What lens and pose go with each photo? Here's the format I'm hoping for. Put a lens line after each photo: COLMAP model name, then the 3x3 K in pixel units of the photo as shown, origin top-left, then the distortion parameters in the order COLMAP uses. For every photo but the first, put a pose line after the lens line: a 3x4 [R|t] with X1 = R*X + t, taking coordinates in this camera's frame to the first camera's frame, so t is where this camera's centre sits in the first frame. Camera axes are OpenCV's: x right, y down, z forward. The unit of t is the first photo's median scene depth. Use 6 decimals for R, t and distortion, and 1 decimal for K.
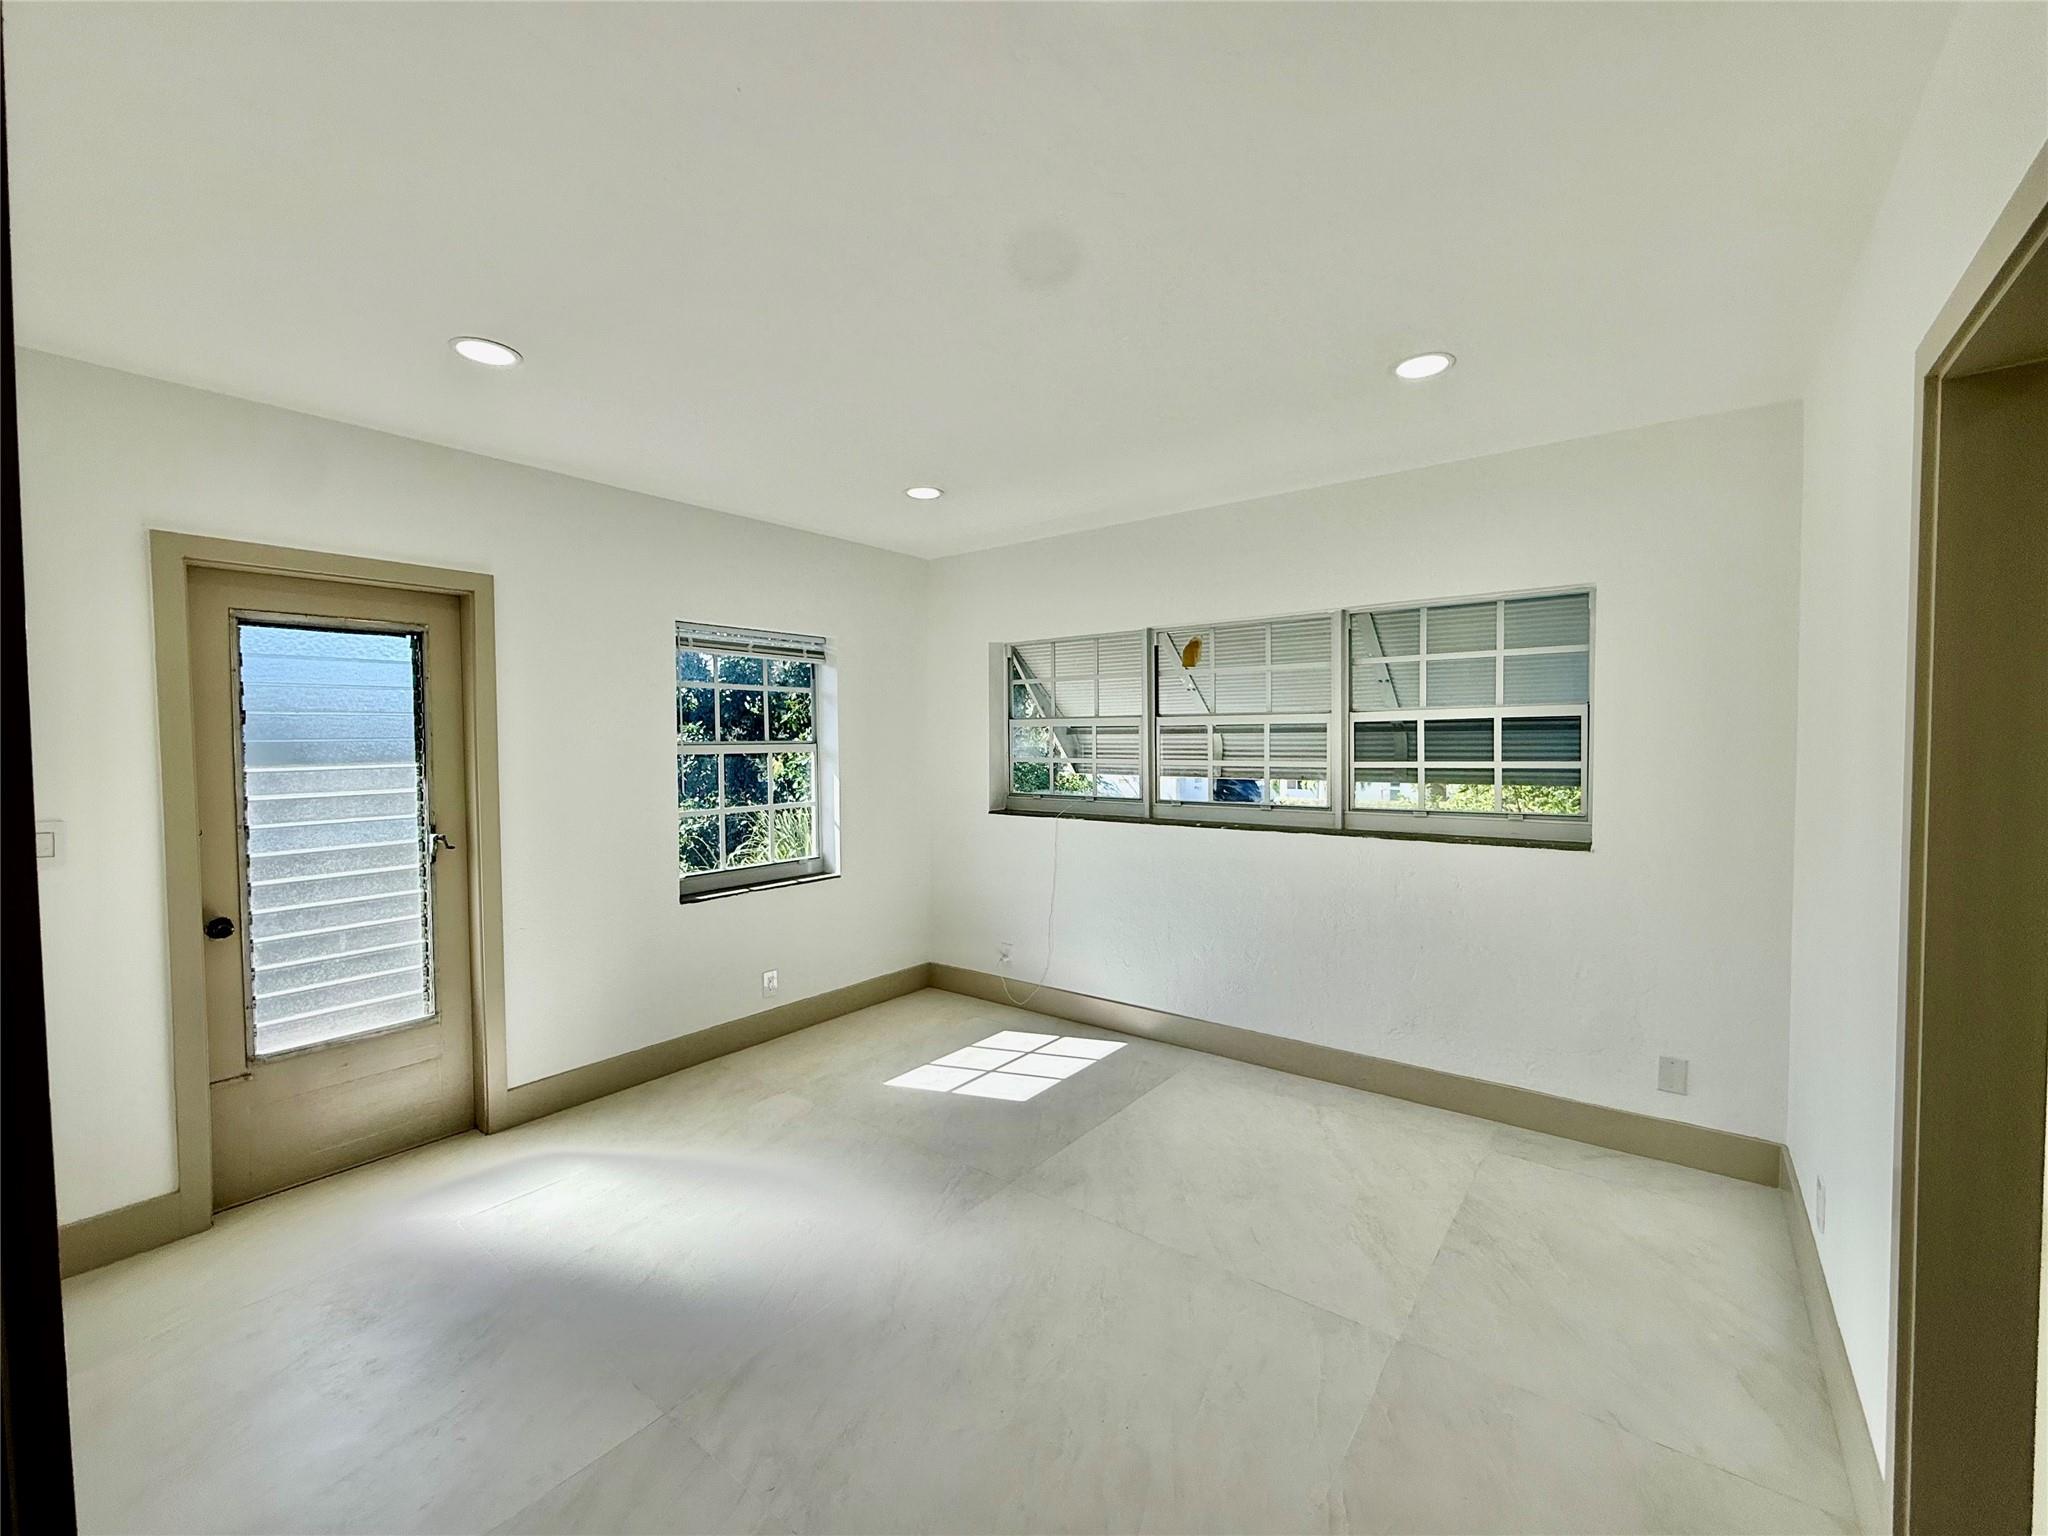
lens RADIAL K [[814.3, 0, 1024.0], [0, 814.3, 768.0], [0, 0, 1]] dist [0.096410, 0.000020]
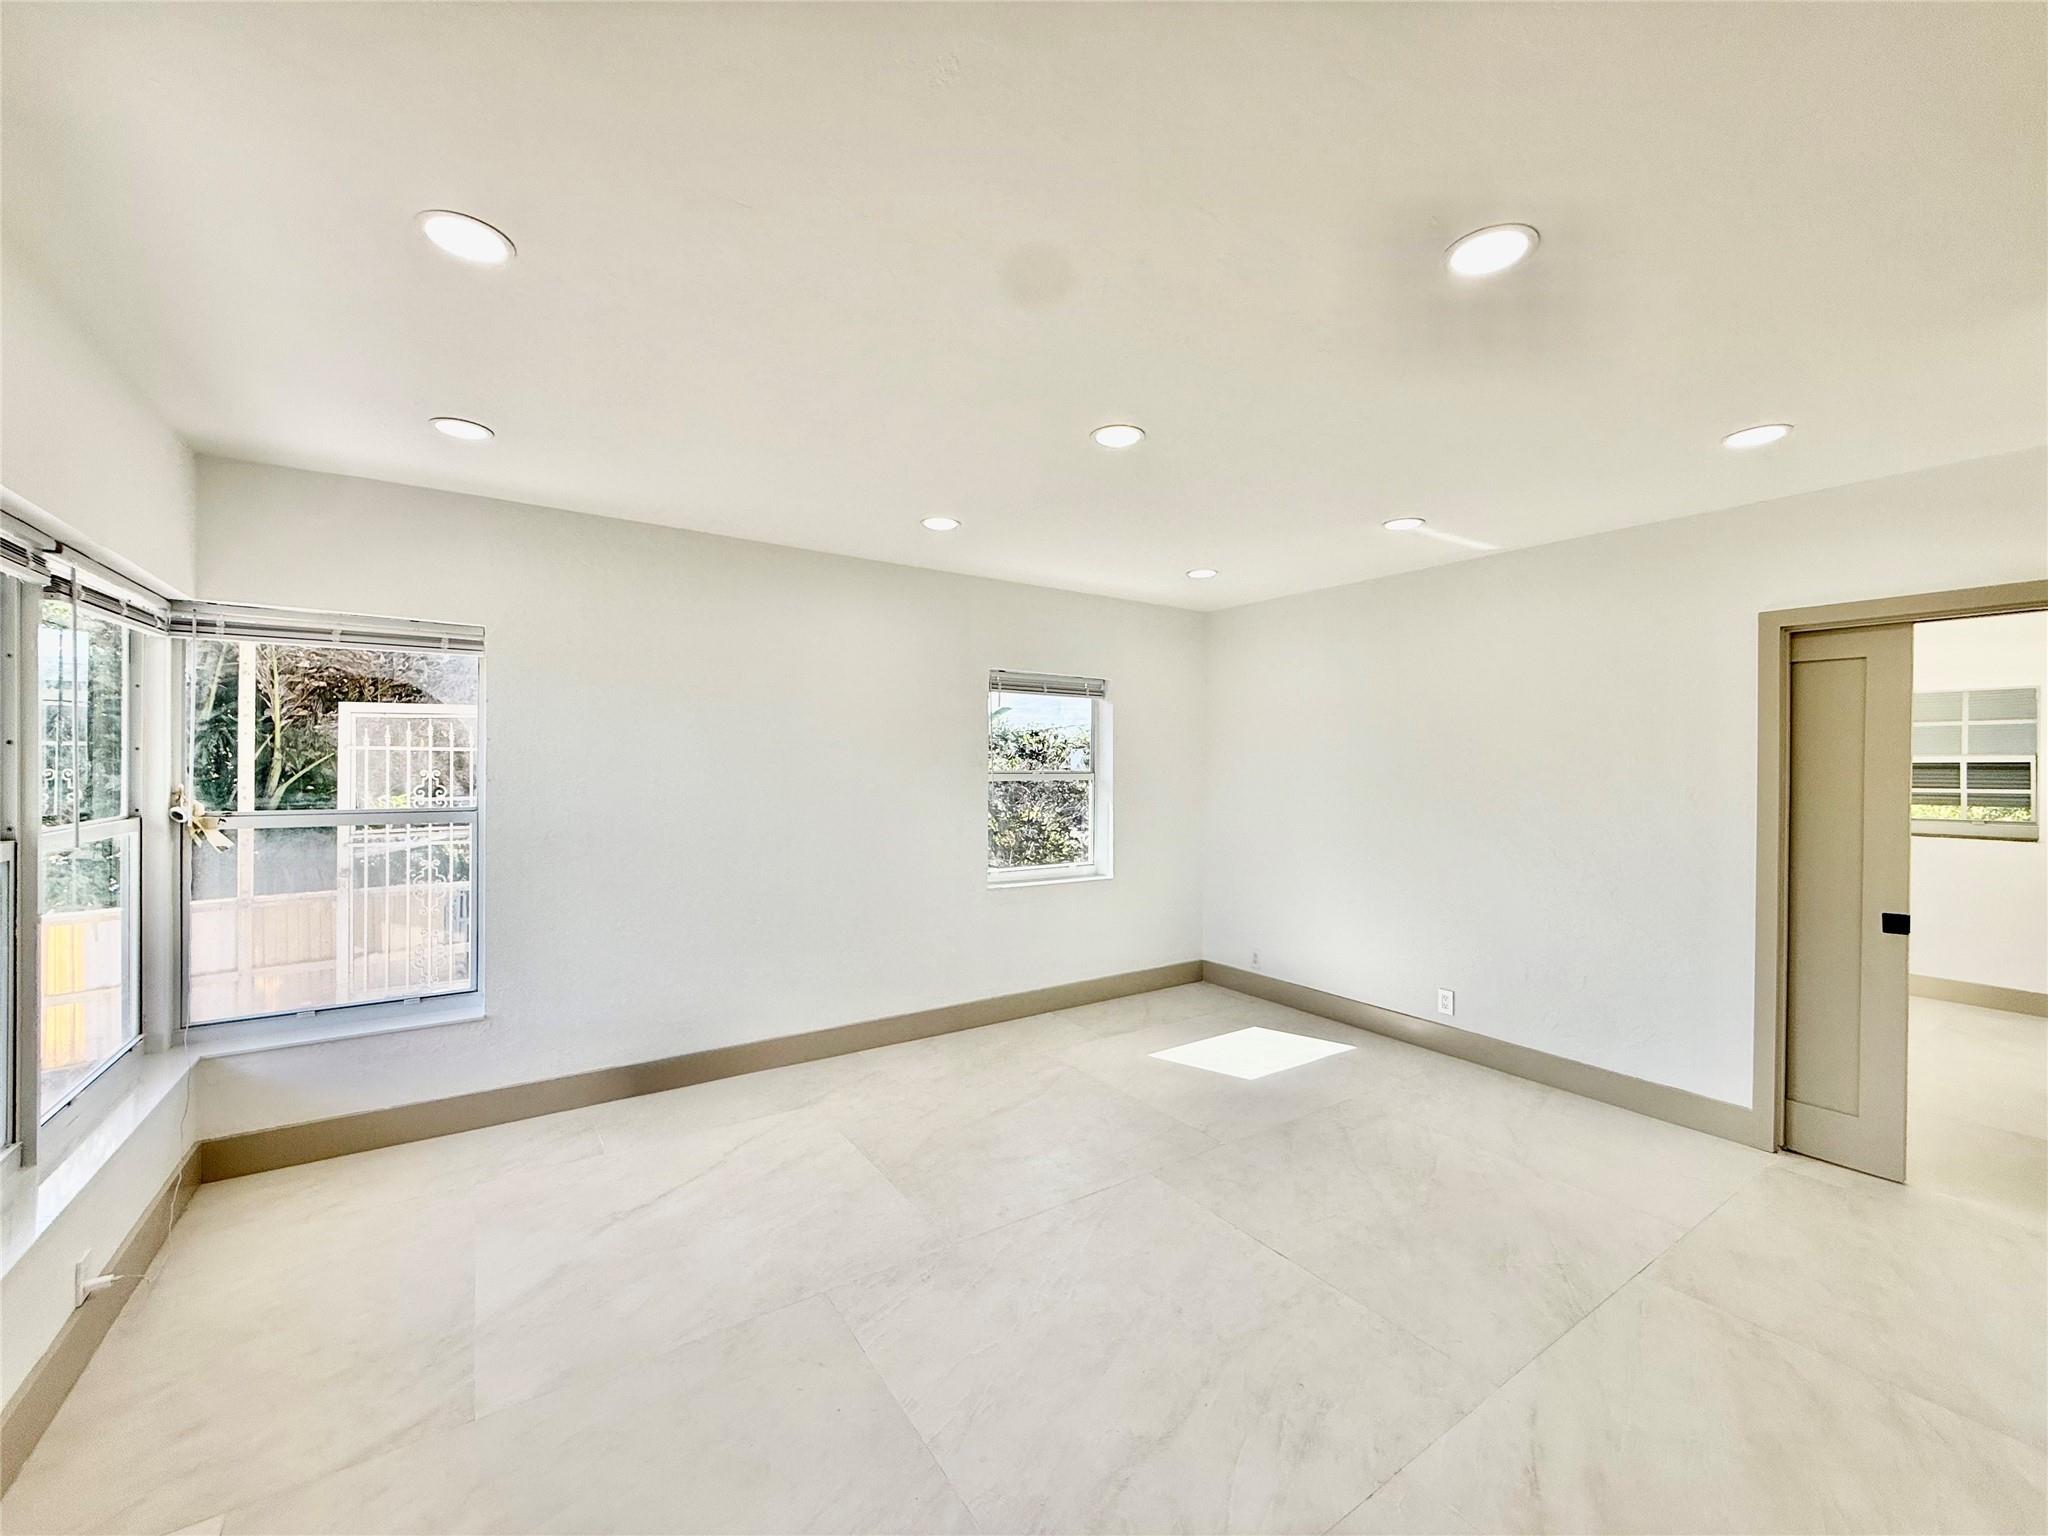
lens RADIAL K [[815.1, 0, 1024.0], [0, 815.1, 768.0], [0, 0, 1]] dist [-0.001376, -0.000176]
pose [[0.998468, 0.008649, -0.054649, -1.136326], [-0.010605, 0.999310, -0.035600, 0.025765], [0.054304, 0.036125, 0.997871, -0.644742]]
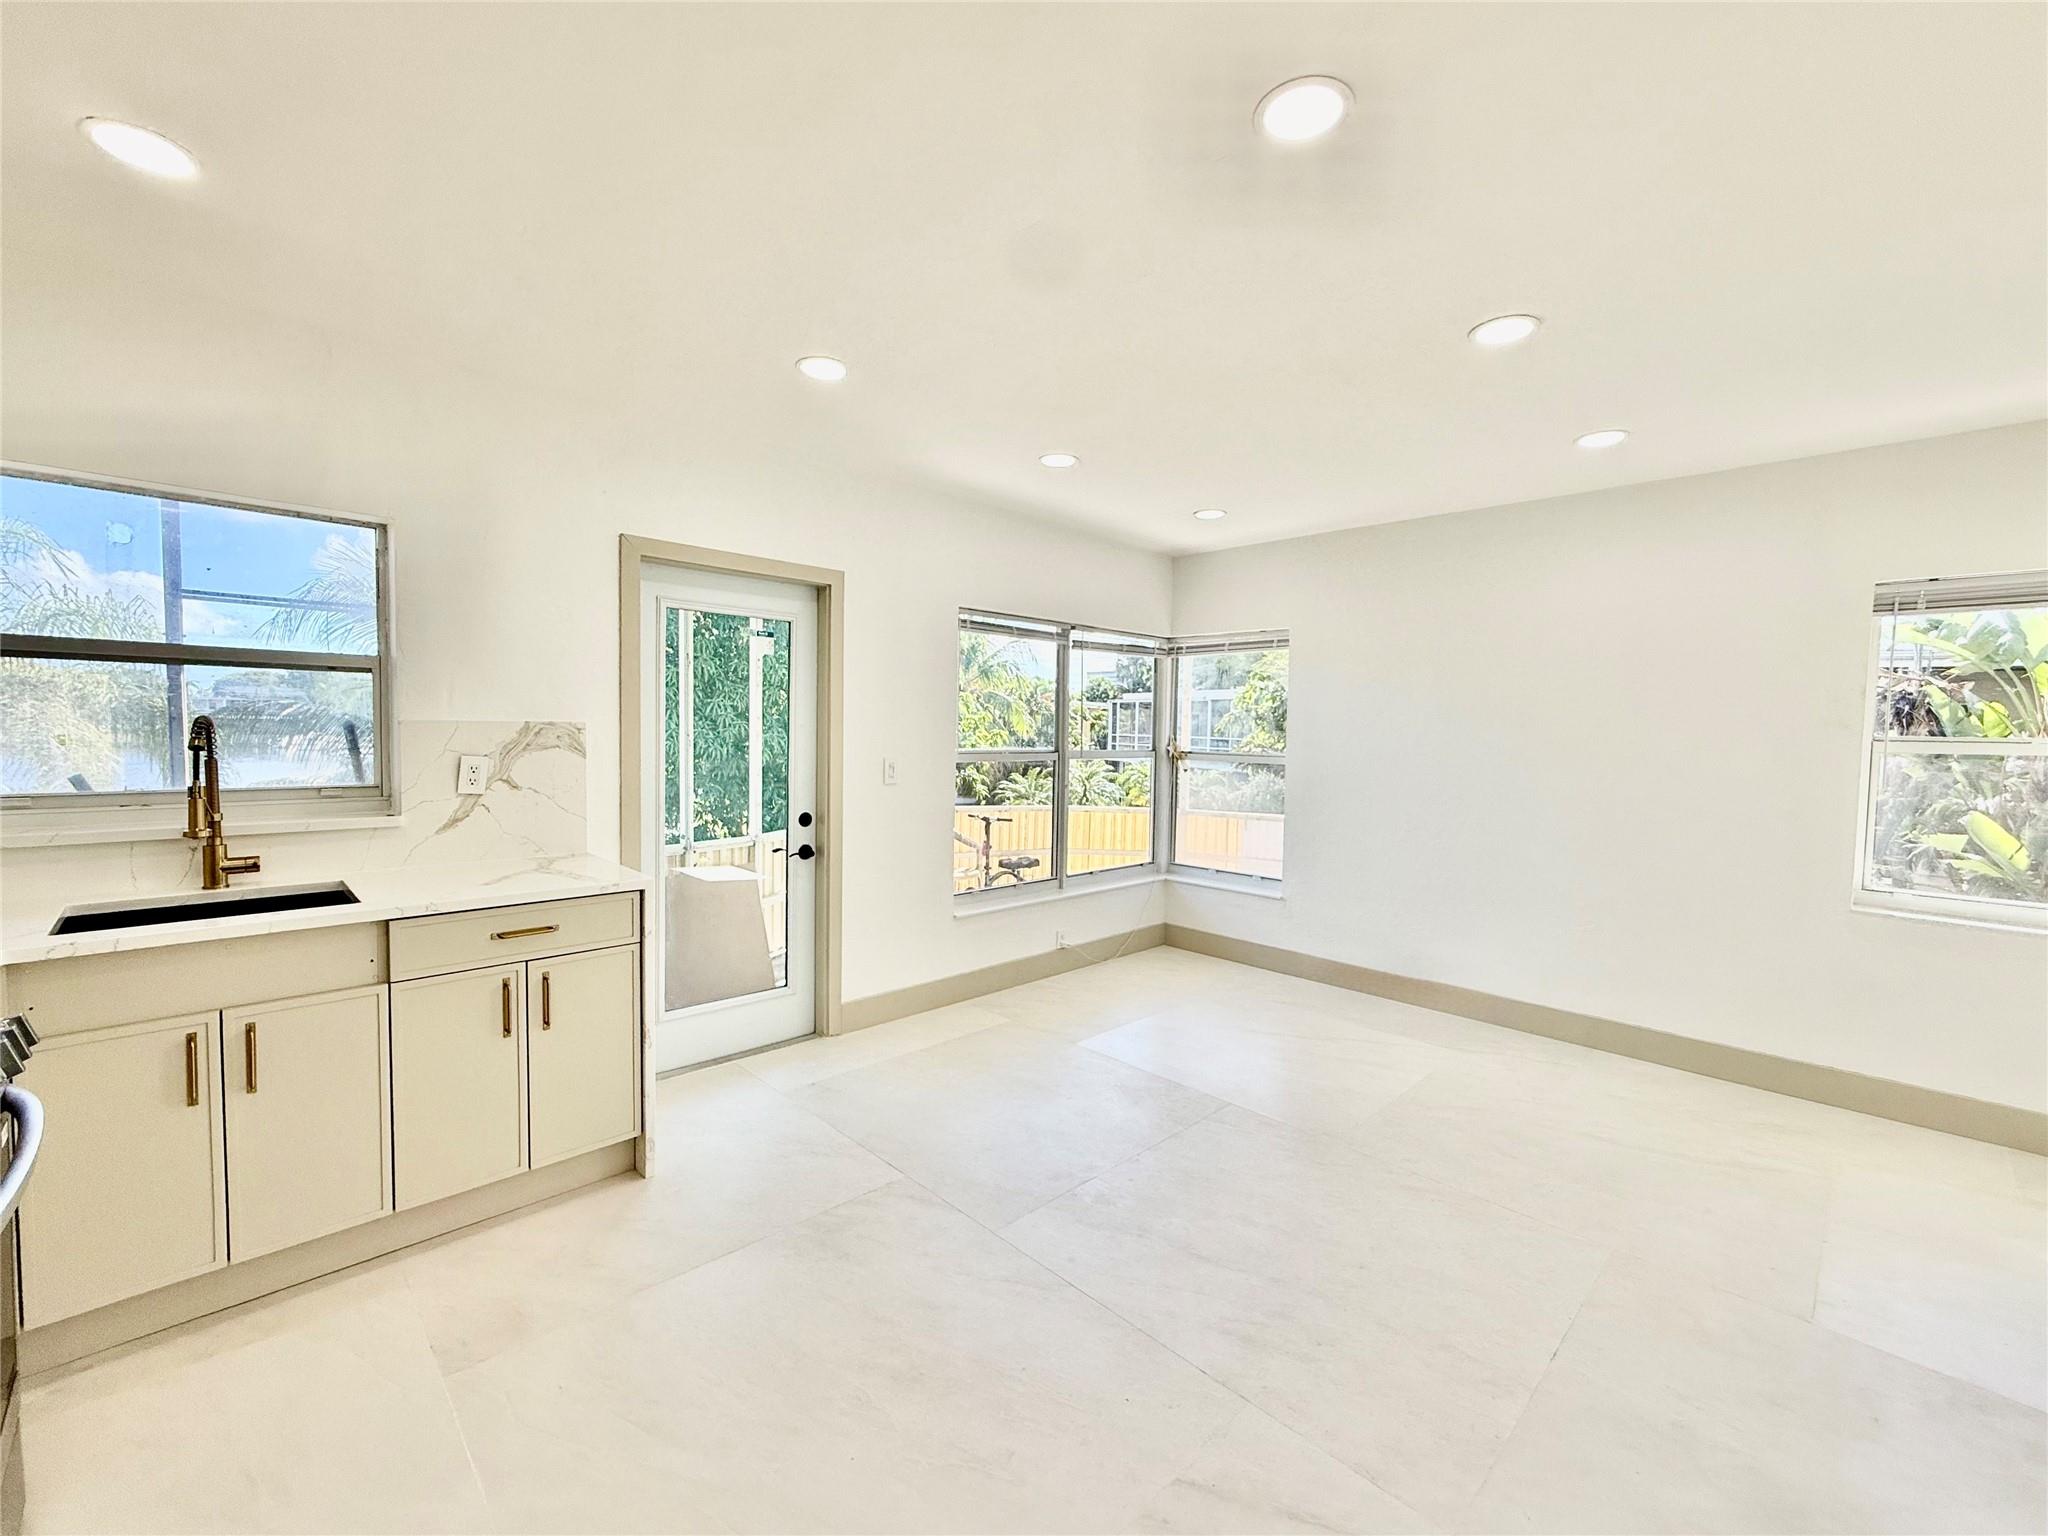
lens RADIAL K [[842.3, 0, 1024.0], [0, 842.3, 768.0], [0, 0, 1]] dist [0.002190, 0.000091]
pose [[0.121506, 0.046749, -0.991489, 1.230025], [-0.058288, 0.997503, 0.039889, 0.063709], [0.990878, 0.052945, 0.123928, 0.411944]]
